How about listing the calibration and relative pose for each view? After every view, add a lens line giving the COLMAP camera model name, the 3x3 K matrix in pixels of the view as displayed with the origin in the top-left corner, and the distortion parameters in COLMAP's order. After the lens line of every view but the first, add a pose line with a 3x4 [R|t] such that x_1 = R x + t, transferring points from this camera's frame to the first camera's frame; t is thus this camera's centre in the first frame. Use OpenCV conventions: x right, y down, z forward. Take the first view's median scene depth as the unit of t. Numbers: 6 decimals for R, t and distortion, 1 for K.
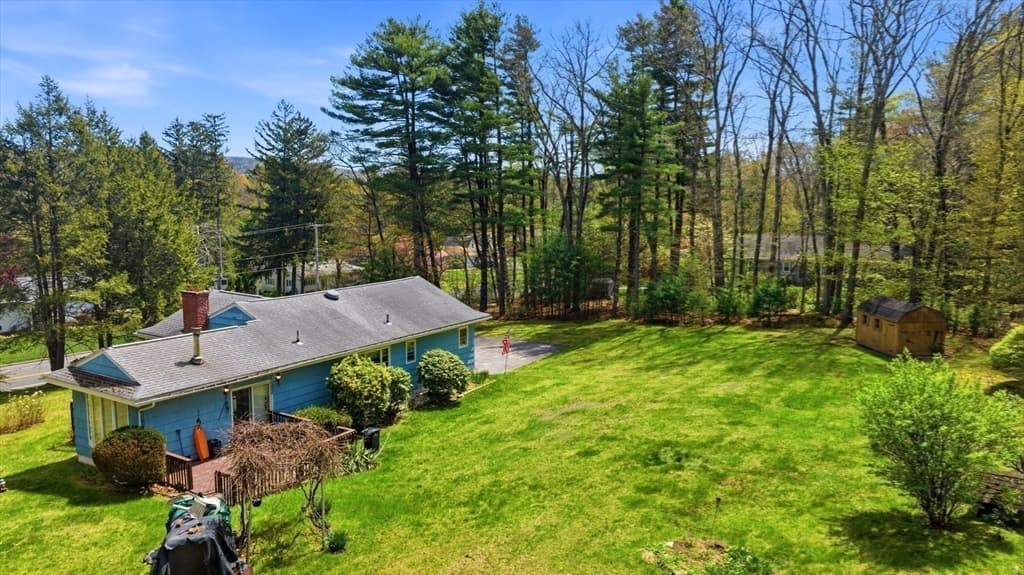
lens RADIAL K [[723.1, 0, 521.4], [0, 723.1, 284.3], [0, 0, 1]] dist [-0.036628, 0.021921]
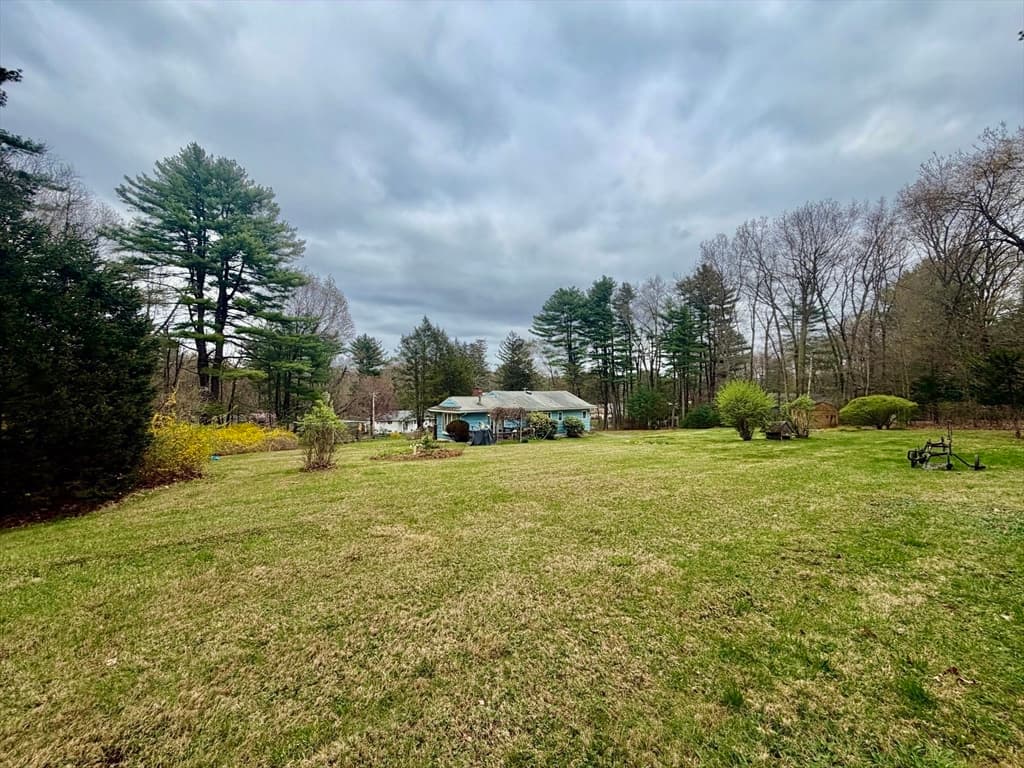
lens RADIAL K [[409.6, 0, 510.2], [0, 409.6, 386.4], [0, 0, 1]] dist [-0.002220, -0.000244]
pose [[0.950334, -0.003496, -0.311212, 0.054134], [-0.038676, 0.990860, -0.129232, 0.085755], [0.308820, 0.134850, 0.941513, -0.164233]]
